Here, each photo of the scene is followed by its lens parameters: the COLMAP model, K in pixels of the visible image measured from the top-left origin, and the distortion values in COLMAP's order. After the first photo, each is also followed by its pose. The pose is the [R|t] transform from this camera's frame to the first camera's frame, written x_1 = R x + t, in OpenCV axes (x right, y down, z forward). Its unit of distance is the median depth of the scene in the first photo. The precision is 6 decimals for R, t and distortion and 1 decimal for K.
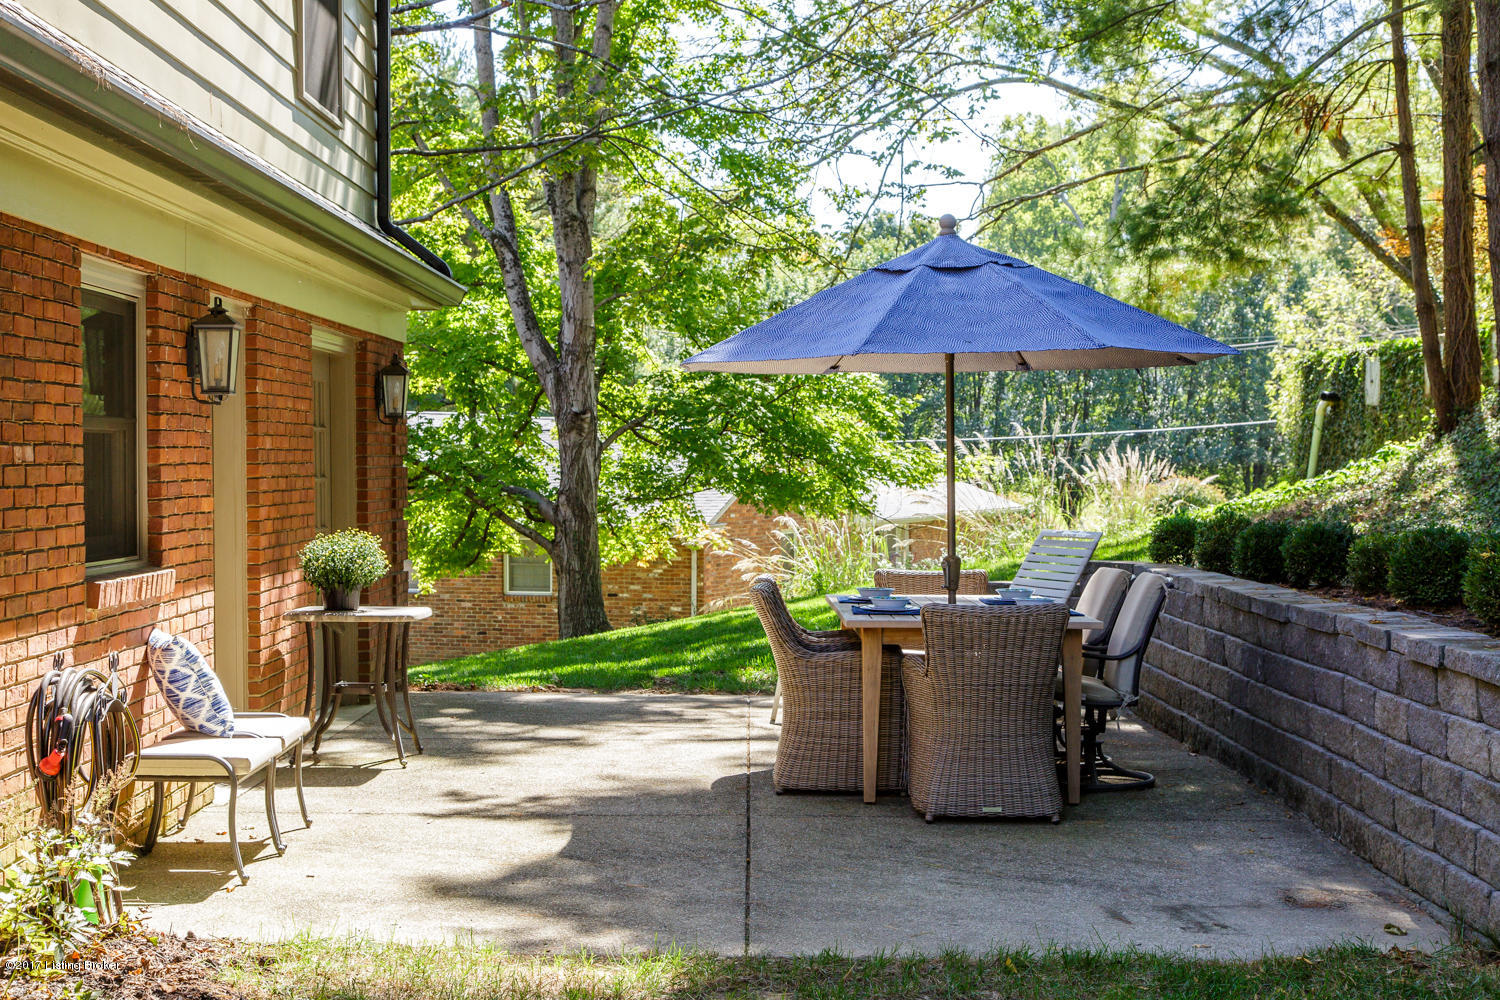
lens RADIAL K [[2380.9, 0, 749.8], [0, 2380.9, 499.1], [0, 0, 1]] dist [0.001548, 0.000000]
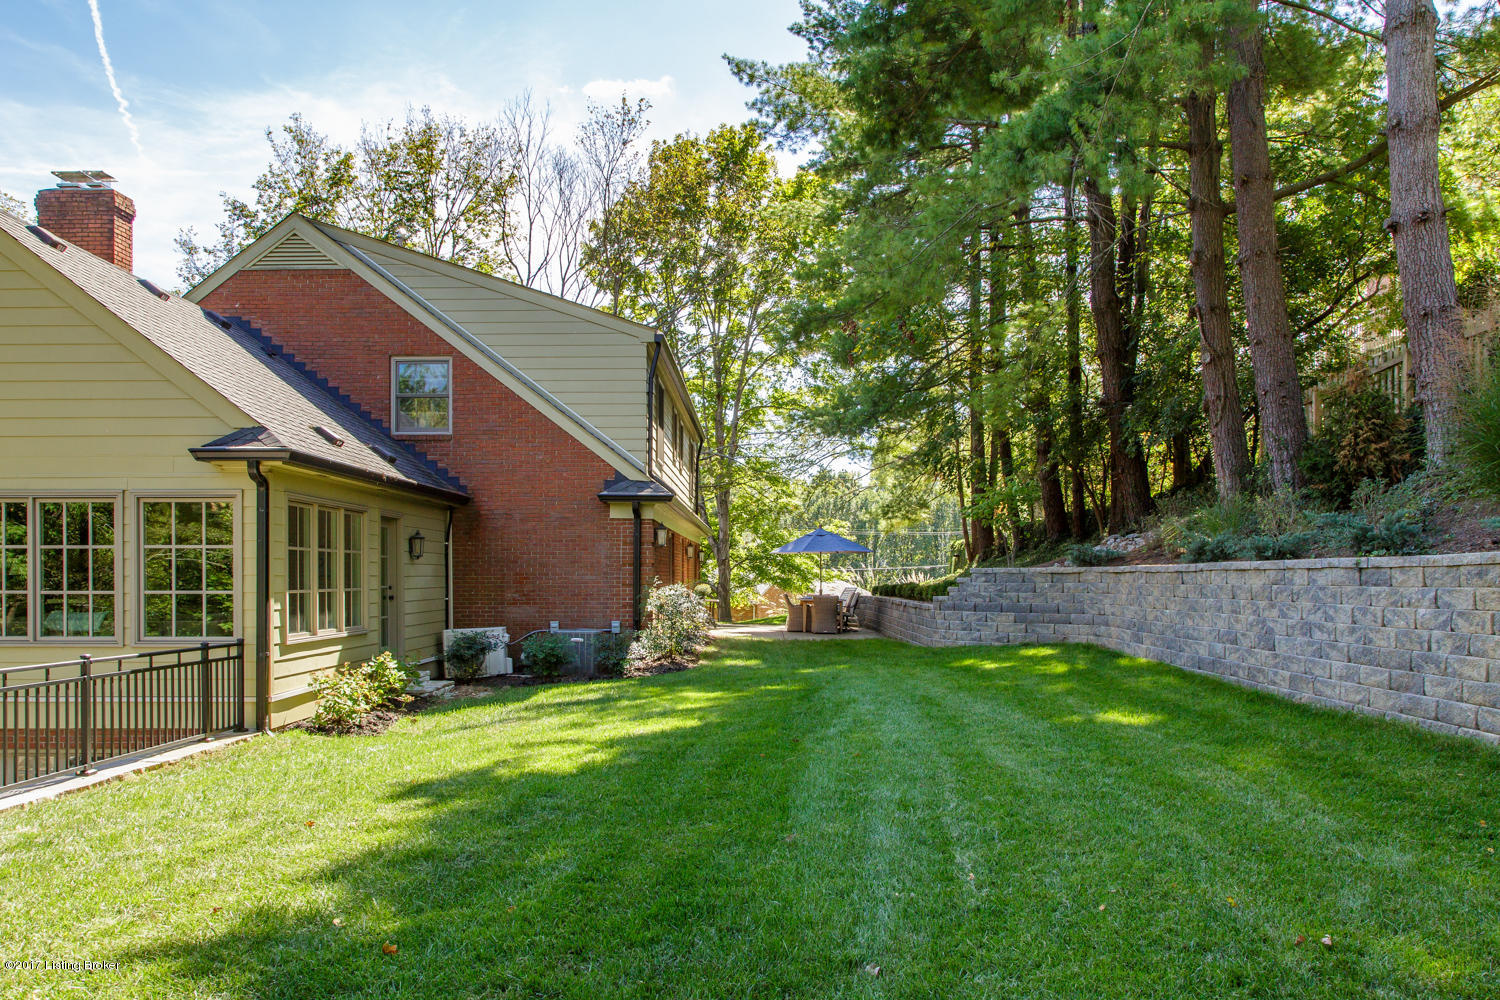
lens RADIAL K [[1213.8, 0, 750.3], [0, 1213.8, 503.9], [0, 0, 1]] dist [0.000190, 0.000003]
pose [[0.999938, 0.006112, -0.009270, -0.019225], [-0.006827, 0.996841, -0.079129, 0.018557], [0.008757, 0.079187, 0.996821, -0.622667]]
